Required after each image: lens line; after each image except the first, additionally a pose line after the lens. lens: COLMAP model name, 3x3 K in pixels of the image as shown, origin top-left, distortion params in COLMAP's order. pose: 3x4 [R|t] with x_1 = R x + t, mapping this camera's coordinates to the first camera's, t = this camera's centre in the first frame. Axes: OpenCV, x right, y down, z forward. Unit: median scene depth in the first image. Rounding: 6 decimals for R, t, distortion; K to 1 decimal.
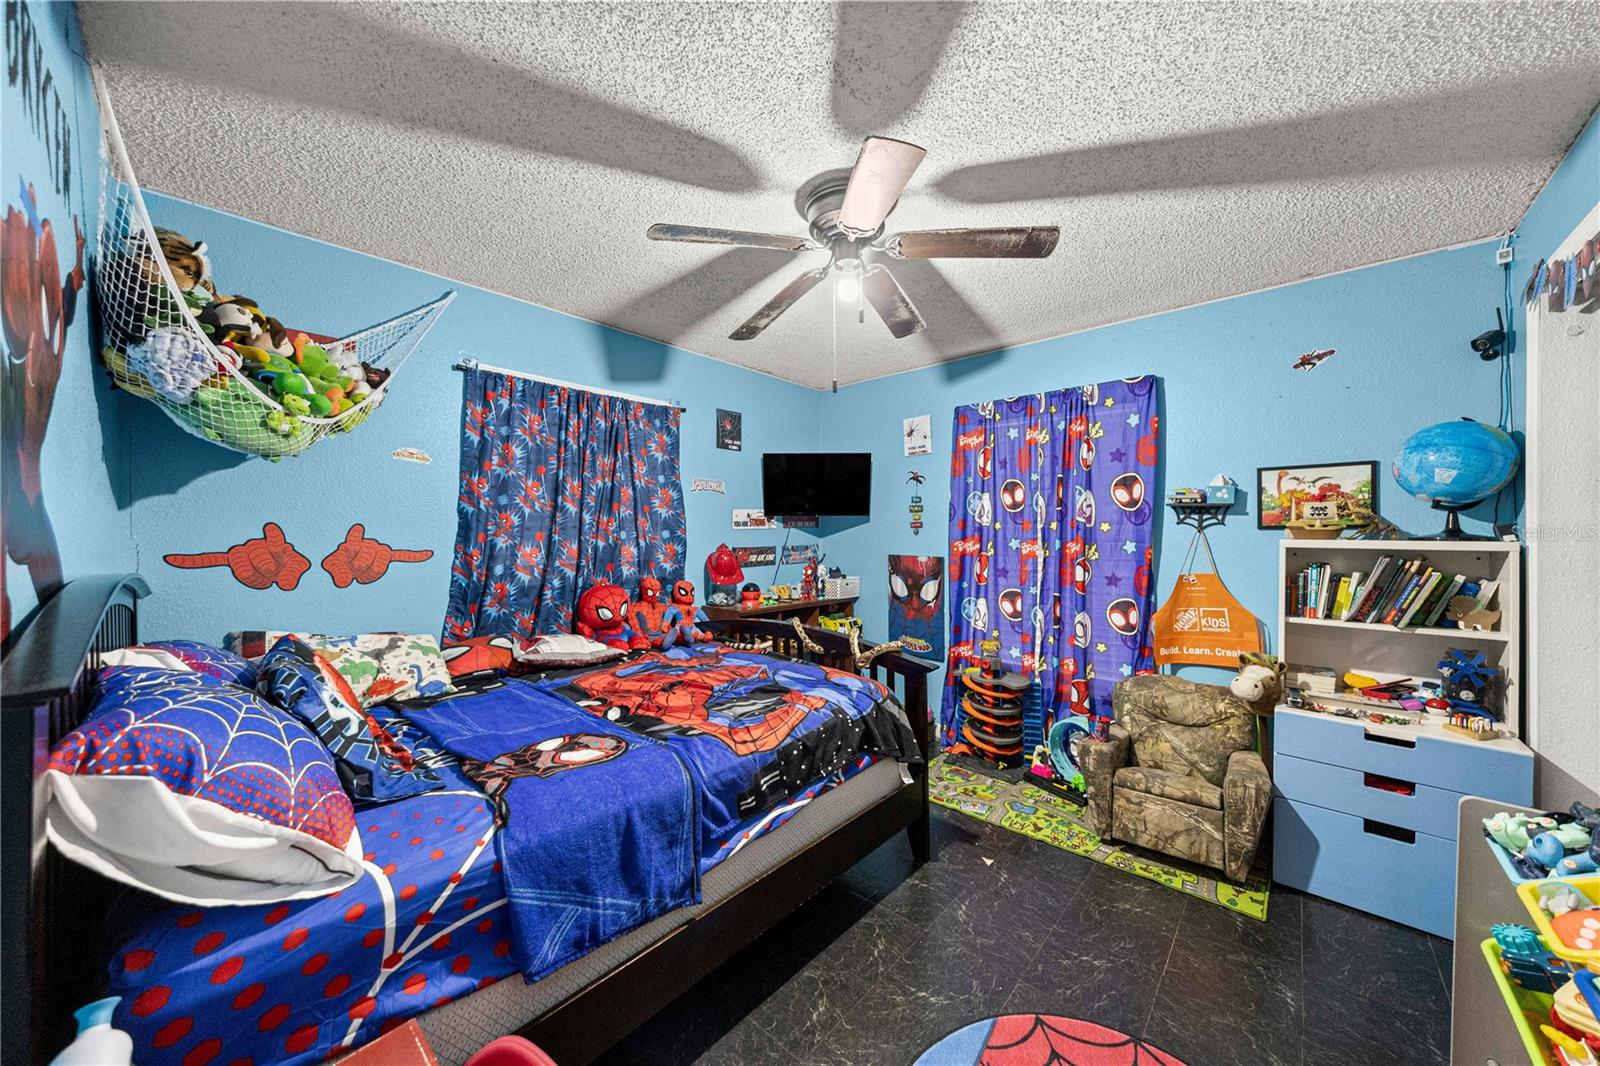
lens RADIAL K [[543.9, 0, 802.1], [0, 543.9, 539.5], [0, 0, 1]] dist [-0.006049, -0.000001]
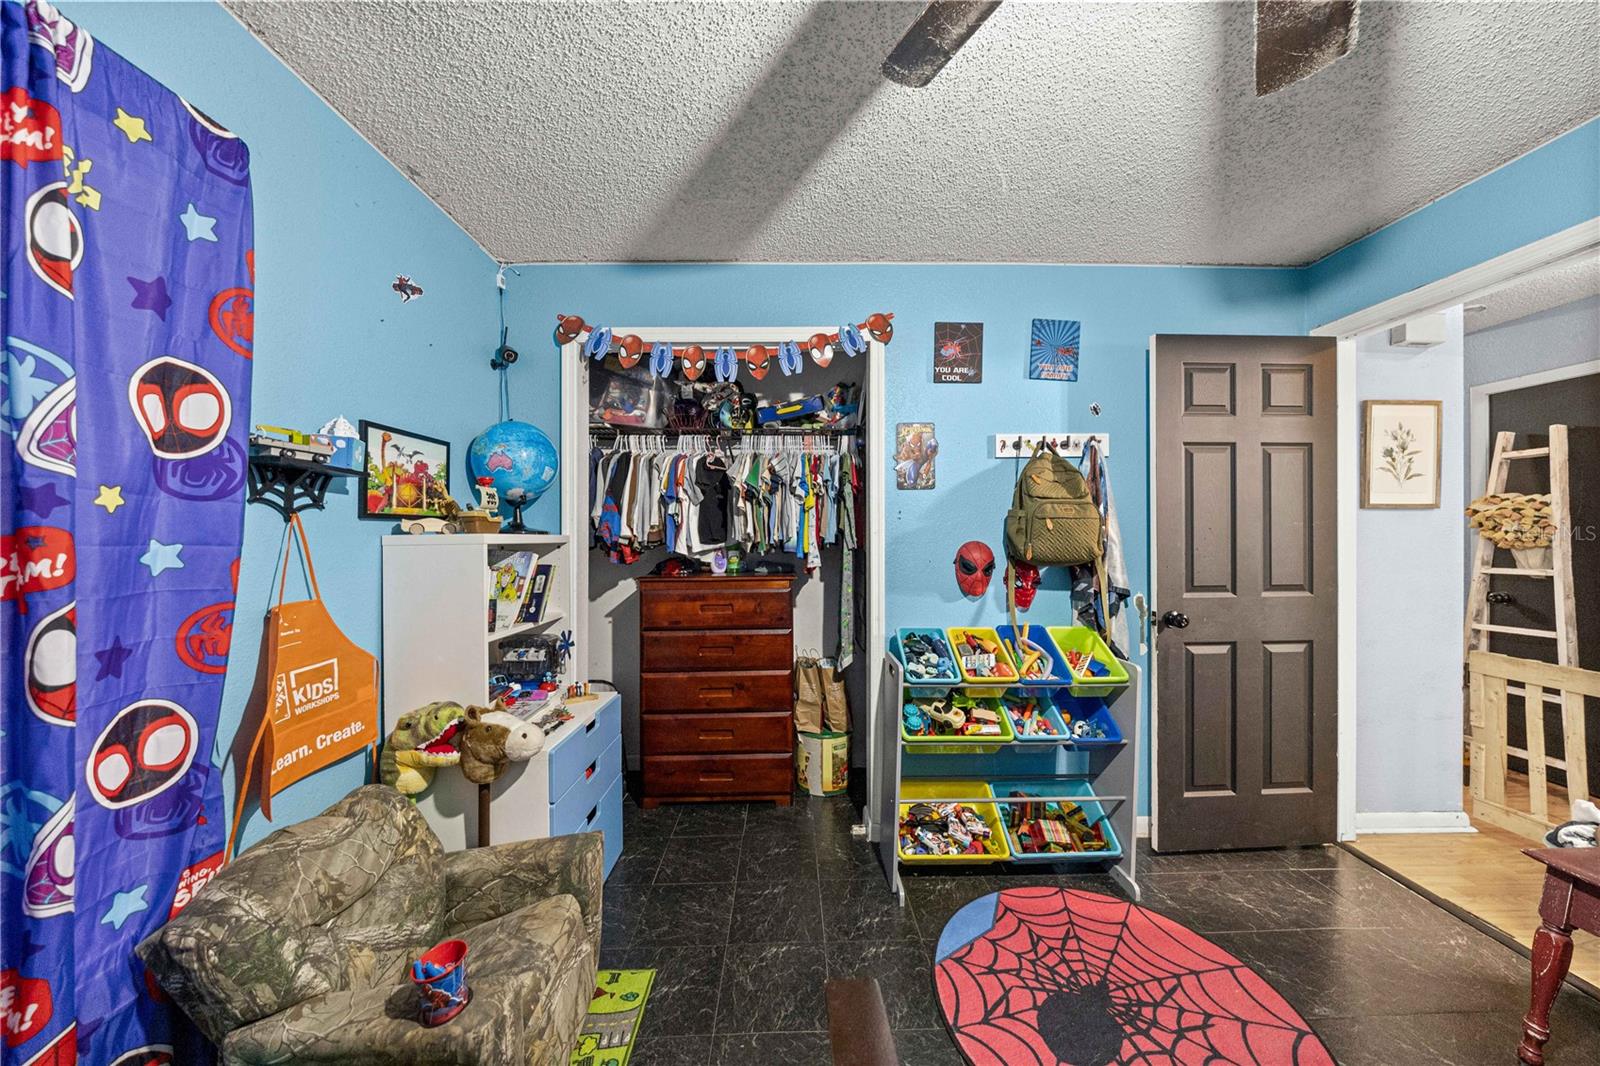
lens RADIAL K [[543.9, 0, 802.1], [0, 543.9, 539.5], [0, 0, 1]] dist [-0.006049, -0.000001]
pose [[-0.685909, -0.004767, 0.727671, 0.043388], [0.007447, 0.999880, 0.013570, 0.000452], [-0.727649, 0.014727, -0.685792, 1.006107]]
